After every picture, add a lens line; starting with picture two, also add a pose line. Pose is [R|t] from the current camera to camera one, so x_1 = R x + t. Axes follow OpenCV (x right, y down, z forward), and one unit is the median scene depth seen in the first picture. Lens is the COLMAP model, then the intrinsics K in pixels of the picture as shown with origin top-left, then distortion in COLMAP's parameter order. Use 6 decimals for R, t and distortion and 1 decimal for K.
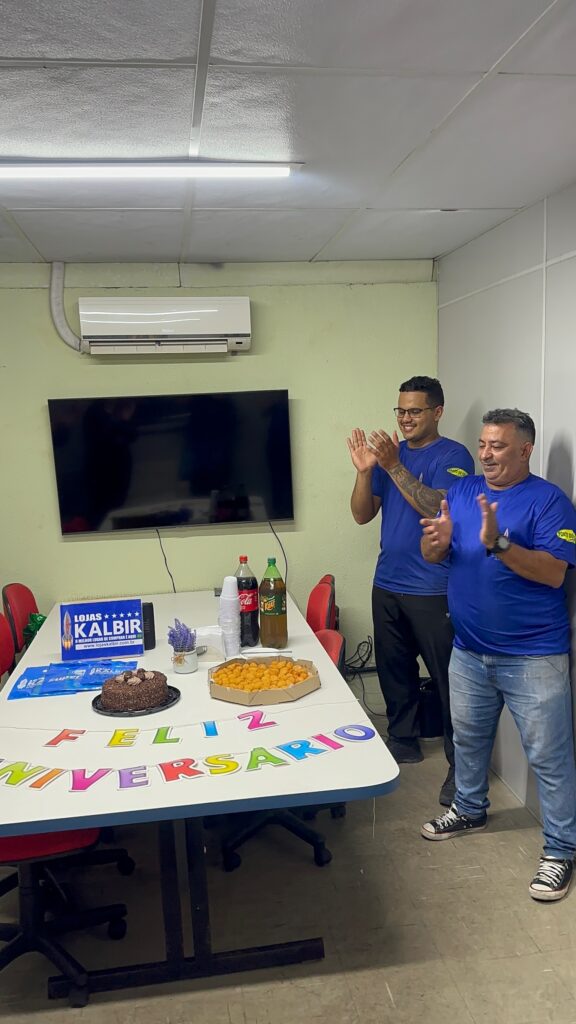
lens RADIAL K [[842.4, 0, 305.0], [0, 842.4, 527.6], [0, 0, 1]] dist [0.102427, -0.156691]
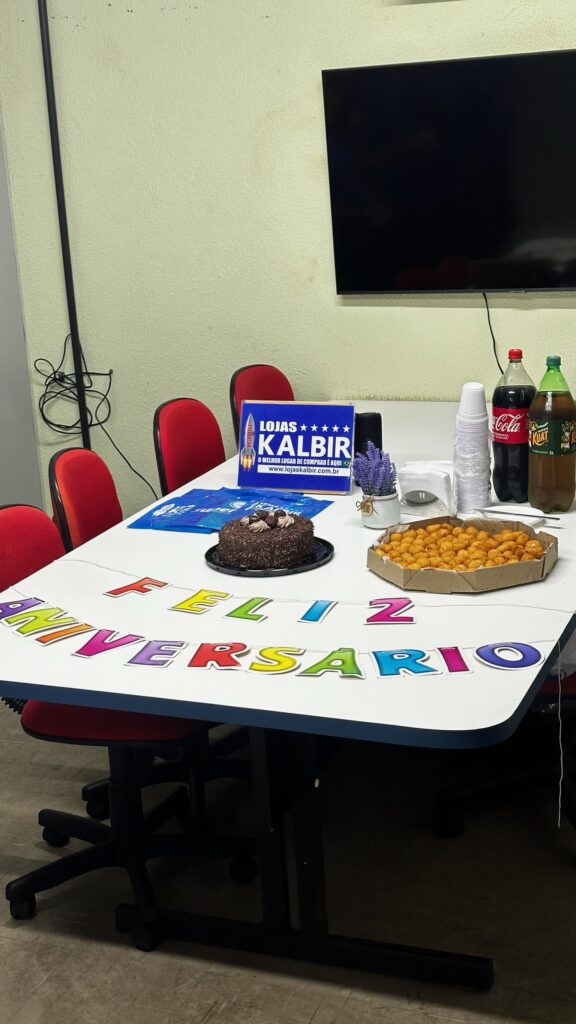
lens RADIAL K [[1483.2, 0, 288.2], [0, 1483.2, 536.9], [0, 0, 1]] dist [0.117699, 0.000000]
pose [[0.860363, 0.138802, -0.490418, 0.327624], [-0.051472, 0.980947, 0.187335, -0.025734], [0.507076, -0.135934, 0.851114, 0.013596]]
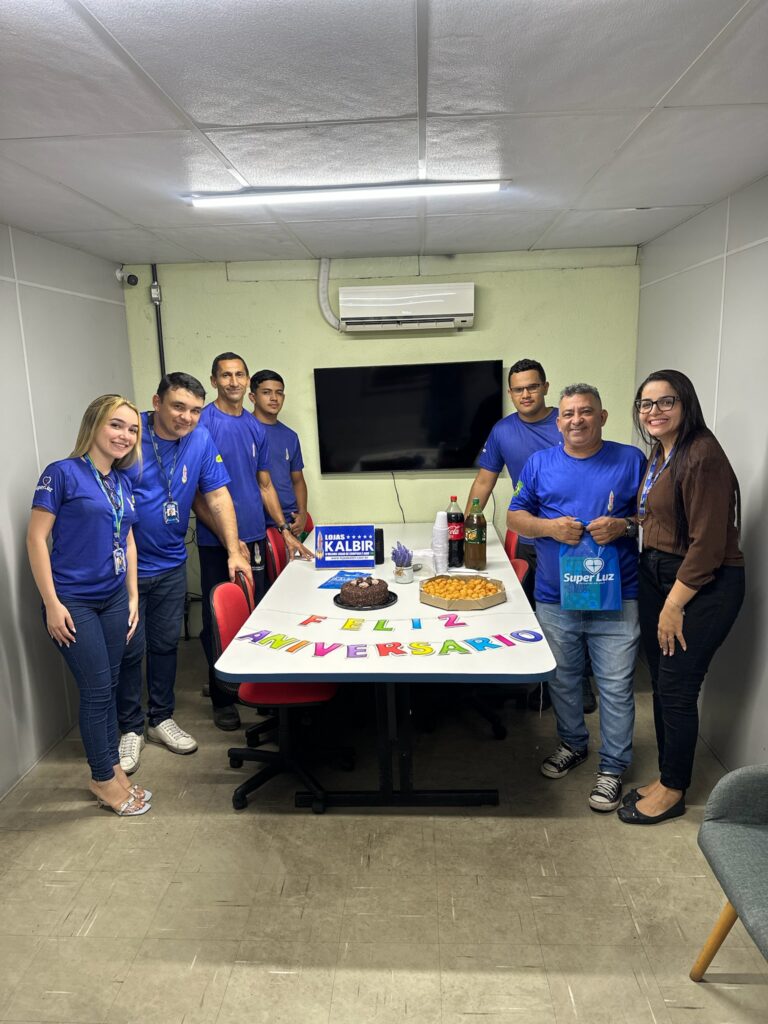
lens RADIAL K [[723.3, 0, 379.9], [0, 723.3, 518.9], [0, 0, 1]] dist [0.069473, -0.084822]
pose [[0.976896, 0.050010, -0.207780, 0.046029], [-0.036799, 0.997076, 0.066969, -0.000035], [0.210521, -0.057776, 0.975881, -0.083192]]
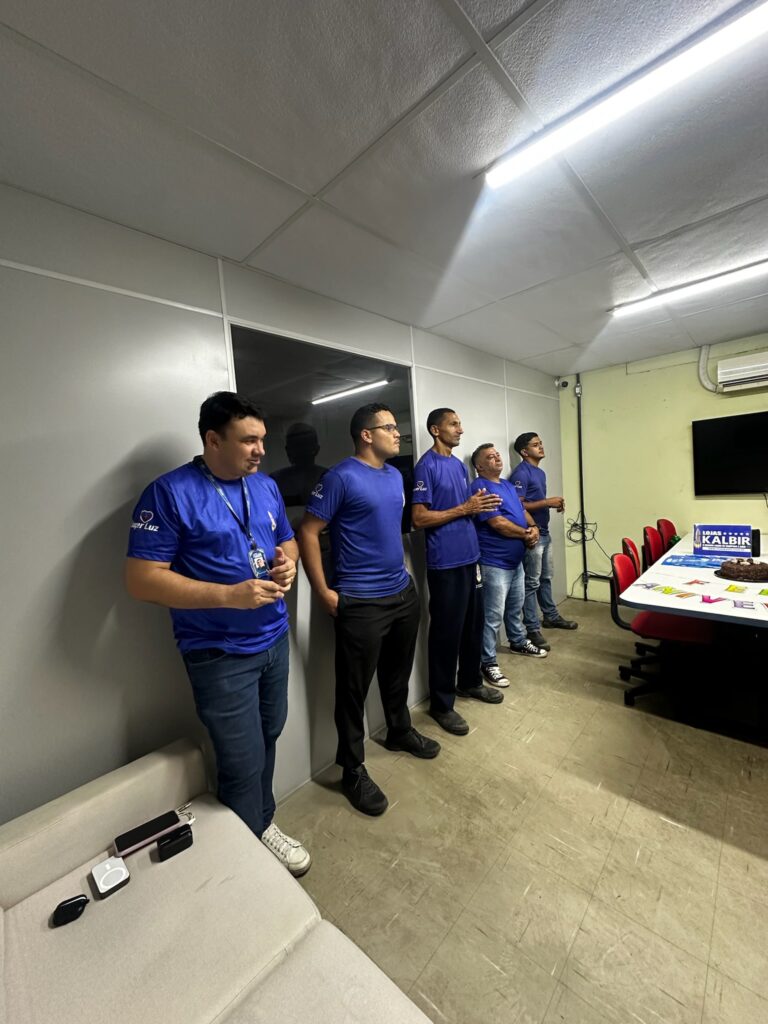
lens RADIAL K [[407.8, 0, 383.2], [0, 407.8, 510.9], [0, 0, 1]] dist [-0.006578, 0.001917]
pose [[0.606093, 0.052530, -0.793657, 0.003071], [-0.063592, 0.997823, 0.017480, 0.089157], [0.792848, 0.039875, 0.608114, -0.079060]]
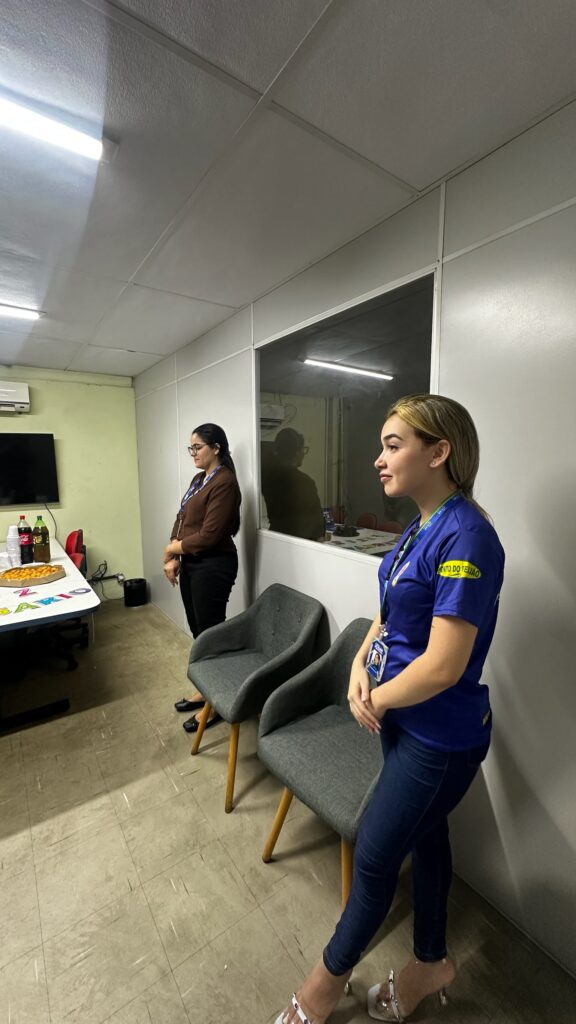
lens RADIAL K [[407.7, 0, 286.6], [0, 407.7, 512.3], [0, 0, 1]] dist [-0.006180, 0.001836]
pose [[0.898260, -0.026376, 0.438672, 0.059979], [0.037894, 0.999128, -0.017519, 0.066280], [-0.437827, 0.032359, 0.898476, -0.077241]]
